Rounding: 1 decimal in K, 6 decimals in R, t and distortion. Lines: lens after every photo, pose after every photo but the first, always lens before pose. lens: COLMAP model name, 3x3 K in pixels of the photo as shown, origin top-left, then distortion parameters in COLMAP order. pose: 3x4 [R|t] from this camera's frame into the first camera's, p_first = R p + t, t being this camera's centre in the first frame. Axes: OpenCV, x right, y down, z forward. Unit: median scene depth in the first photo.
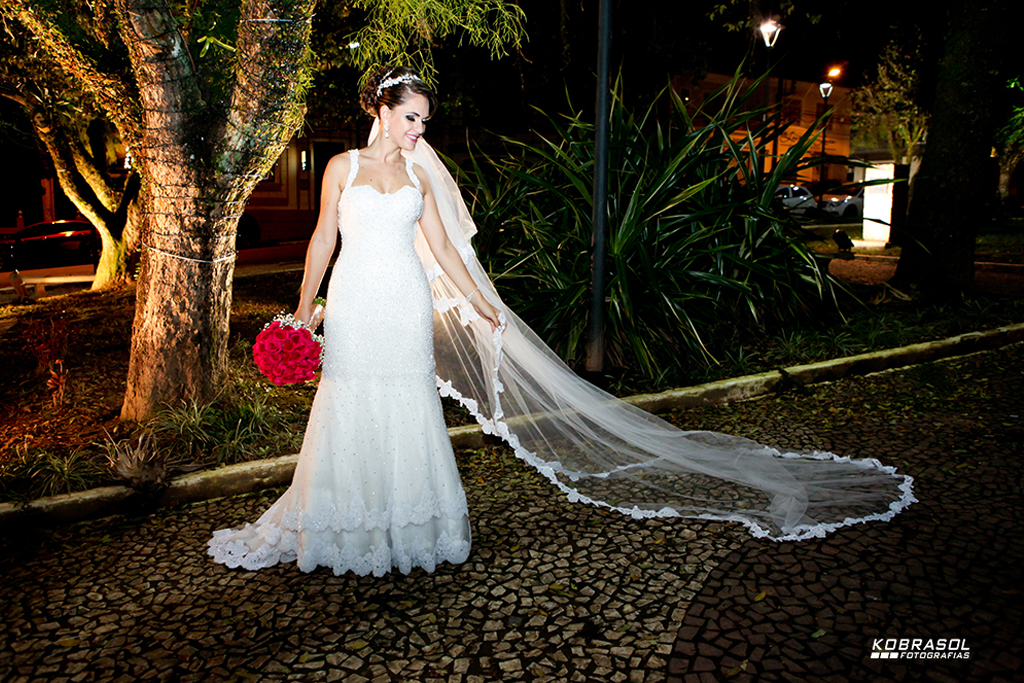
lens RADIAL K [[872.9, 0, 512.0], [0, 872.9, 341.5], [0, 0, 1]] dist [-0.133121, 0.140853]
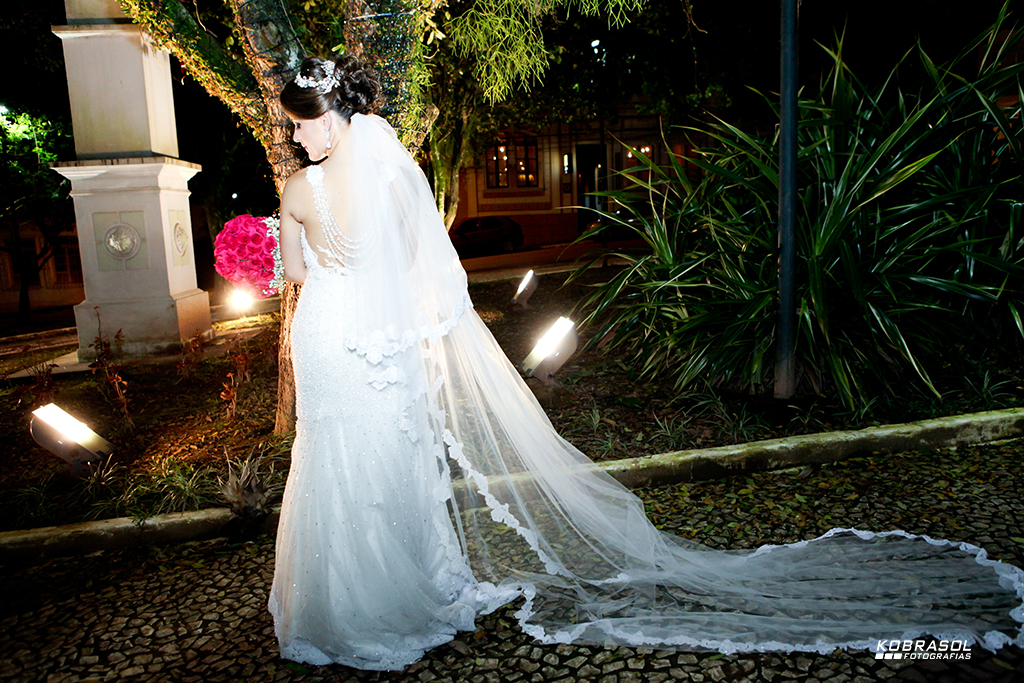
lens RADIAL K [[829.6, 0, 512.0], [0, 829.6, 341.5], [0, 0, 1]] dist [-0.107827, 0.110775]
pose [[0.925843, 0.008328, -0.377816, 0.180201], [-0.004907, 0.999938, 0.010017, -0.031721], [0.377876, -0.007420, 0.925826, 0.218512]]
